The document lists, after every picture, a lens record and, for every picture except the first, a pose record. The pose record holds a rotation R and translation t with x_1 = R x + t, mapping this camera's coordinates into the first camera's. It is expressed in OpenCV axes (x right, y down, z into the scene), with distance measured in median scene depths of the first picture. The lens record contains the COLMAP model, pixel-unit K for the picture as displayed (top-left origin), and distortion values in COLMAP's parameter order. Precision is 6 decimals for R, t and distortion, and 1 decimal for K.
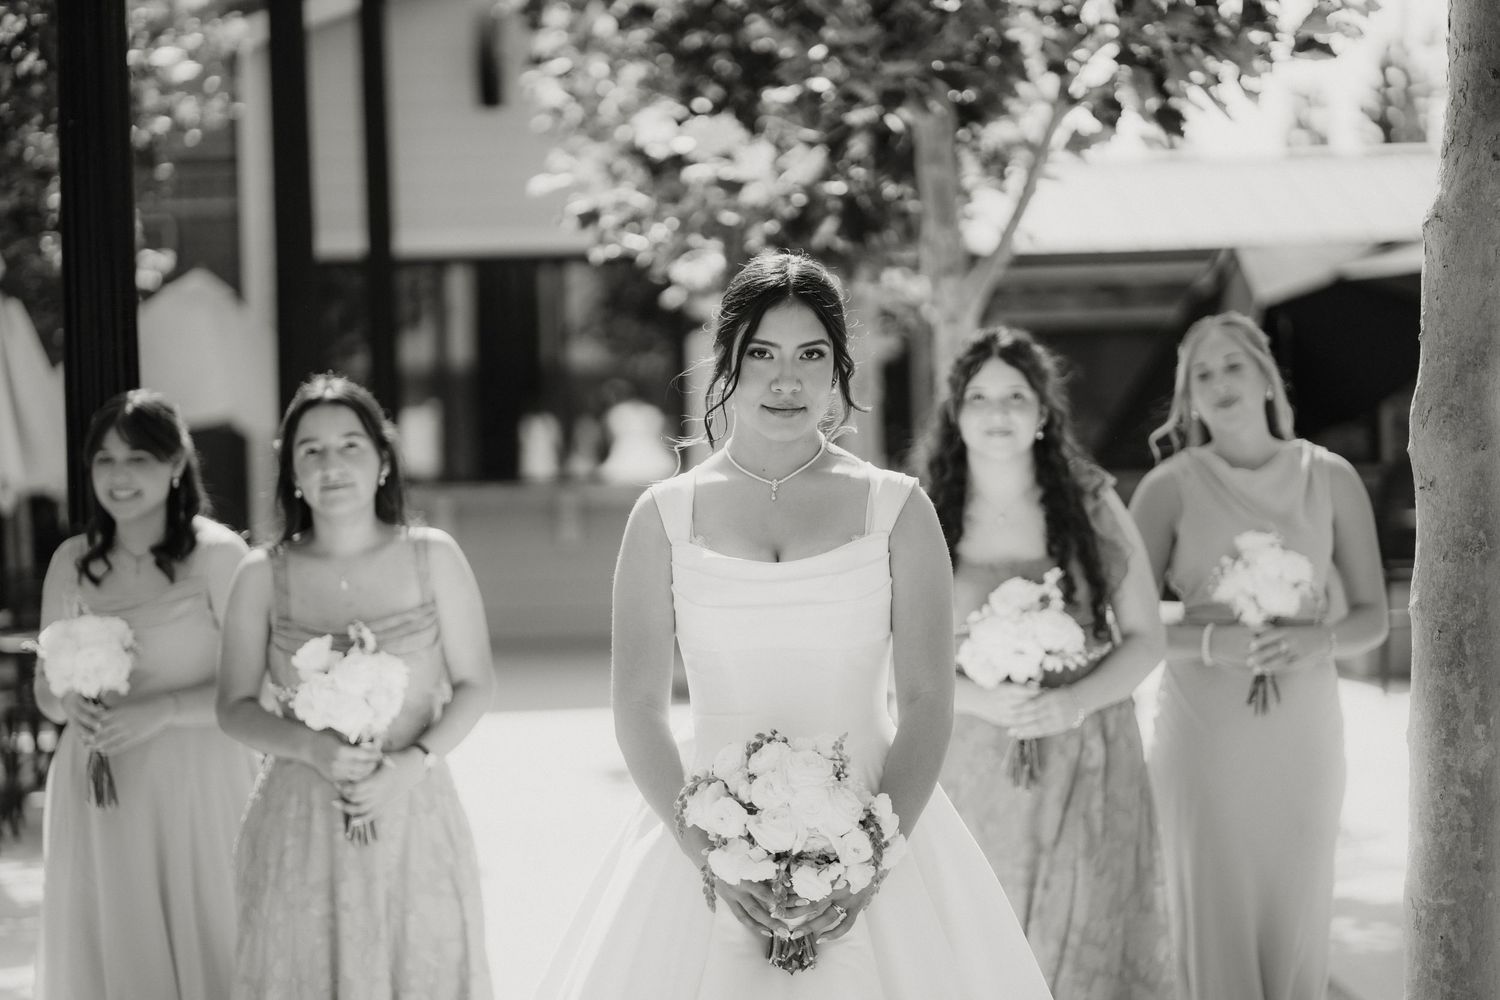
lens RADIAL K [[3632.2, 0, 712.9], [0, 3632.2, 498.8], [0, 0, 1]] dist [-0.019053, -0.399810]
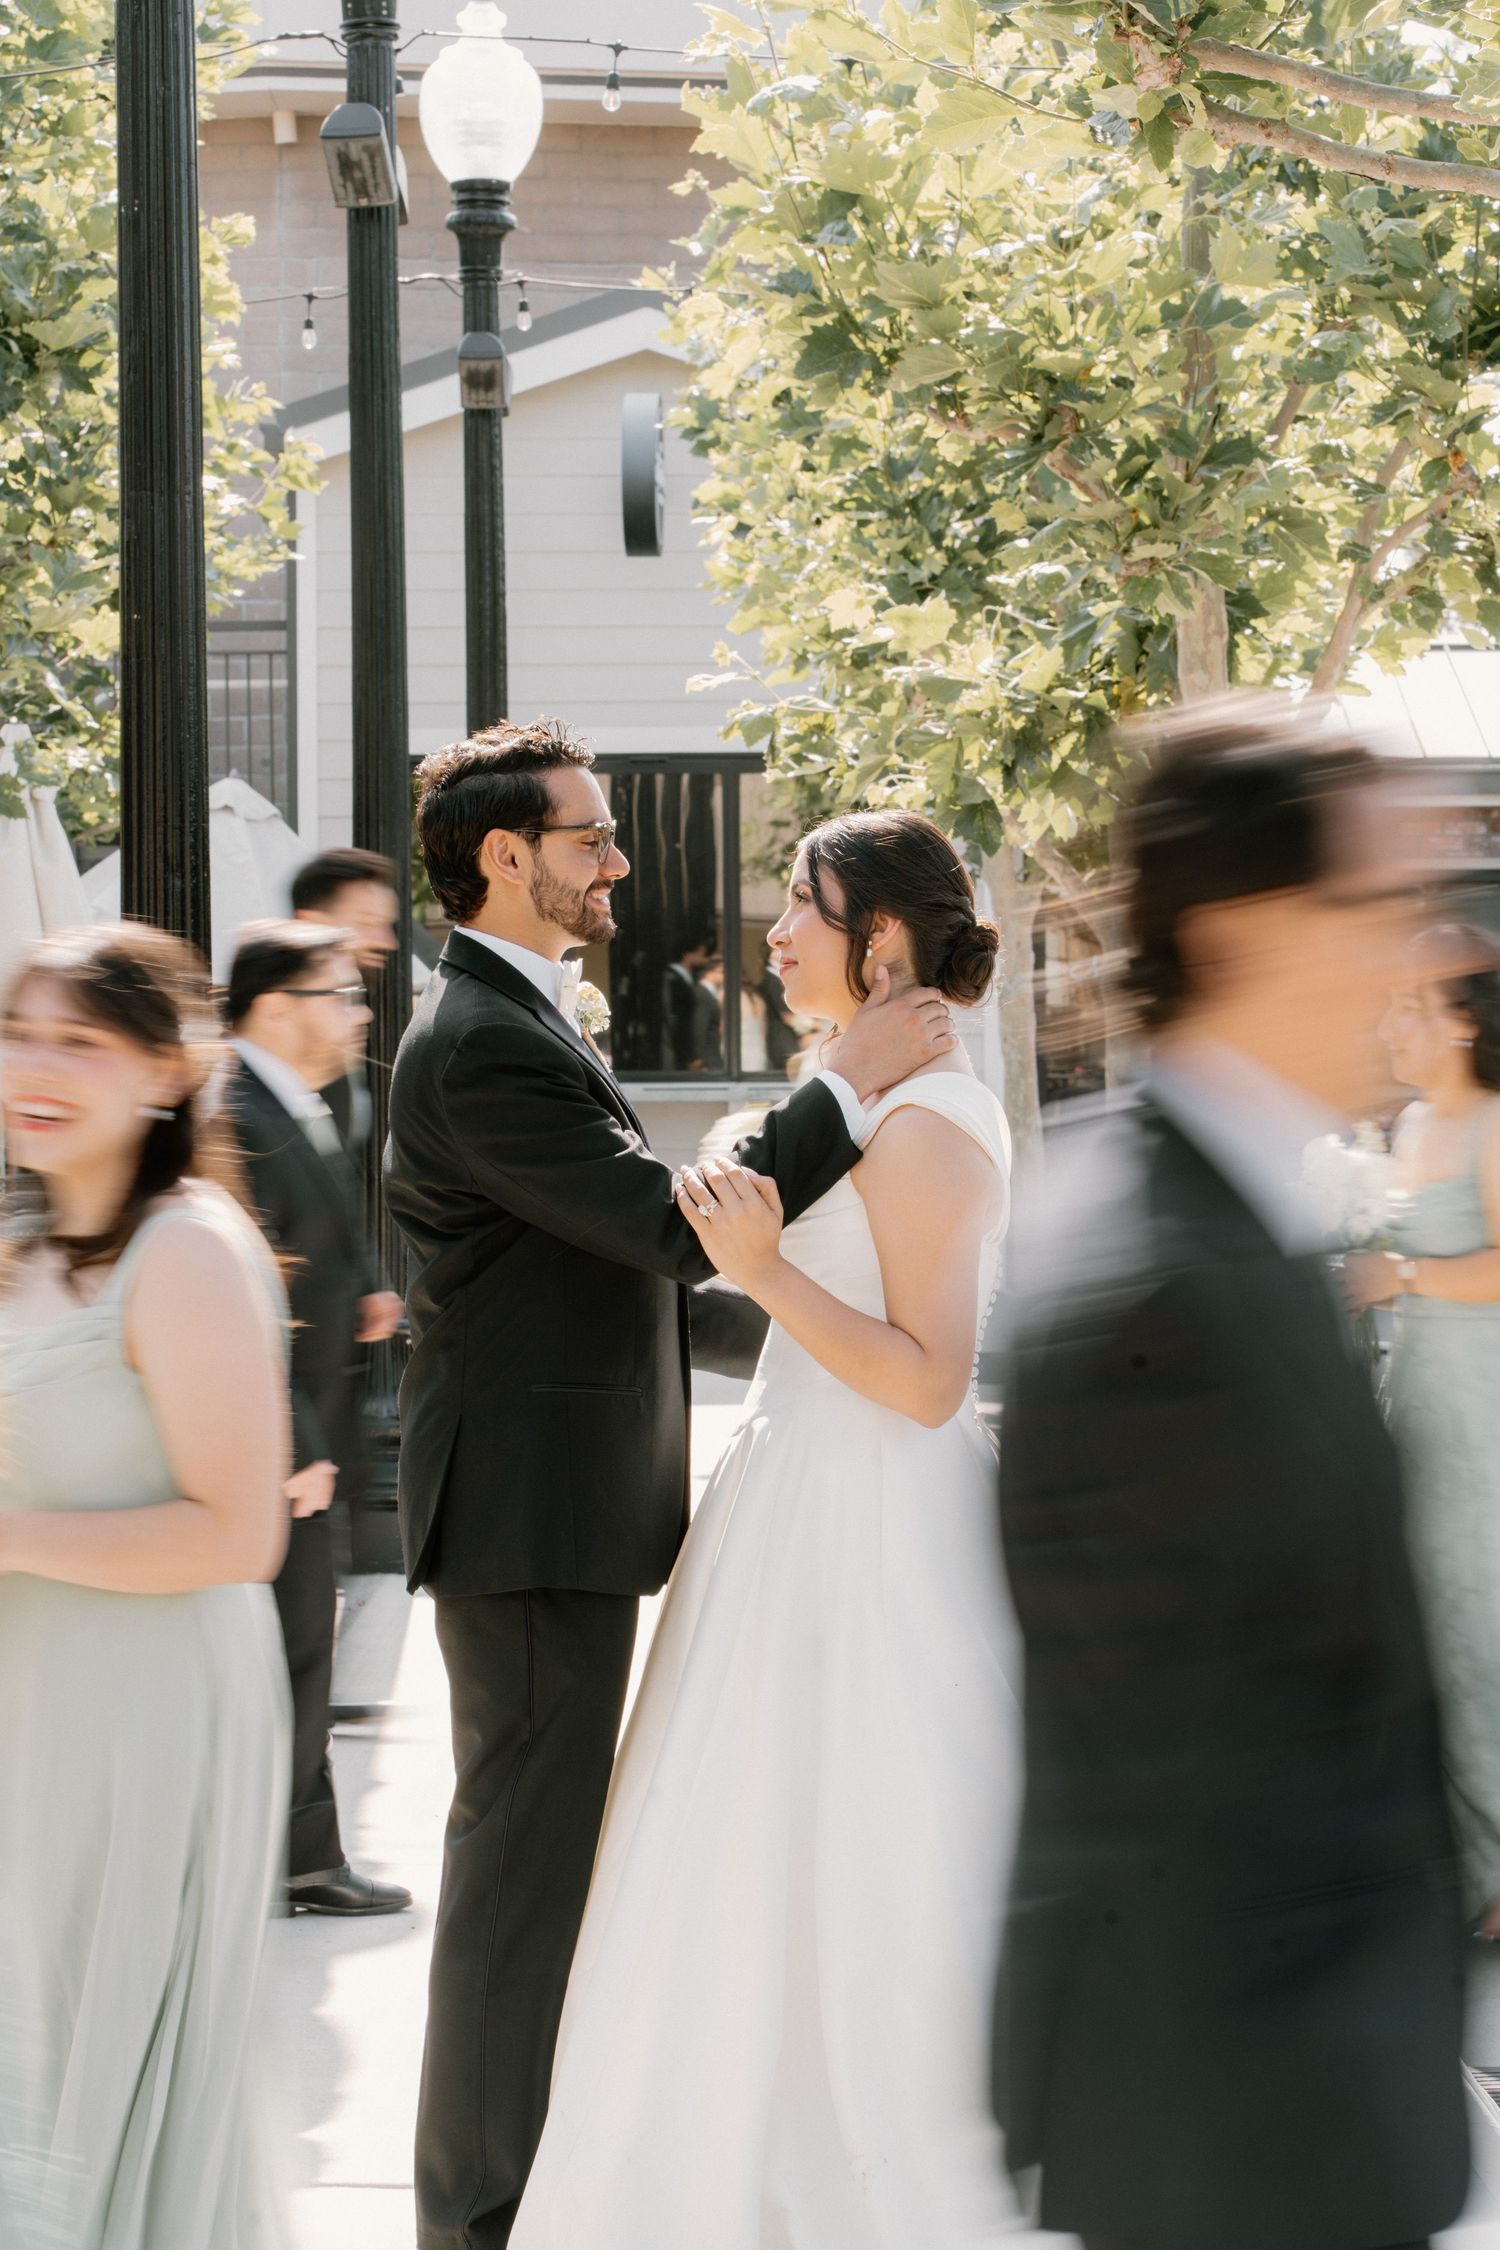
lens RADIAL K [[5488.7, 0, 750.0], [0, 5488.7, 1125.0], [0, 0, 1]] dist [-0.074093, -0.588040]
pose [[0.998977, 0.019441, -0.040822, 0.013362], [-0.019338, 0.999809, 0.002931, 0.004570], [0.040871, -0.002139, 0.999162, -0.179744]]
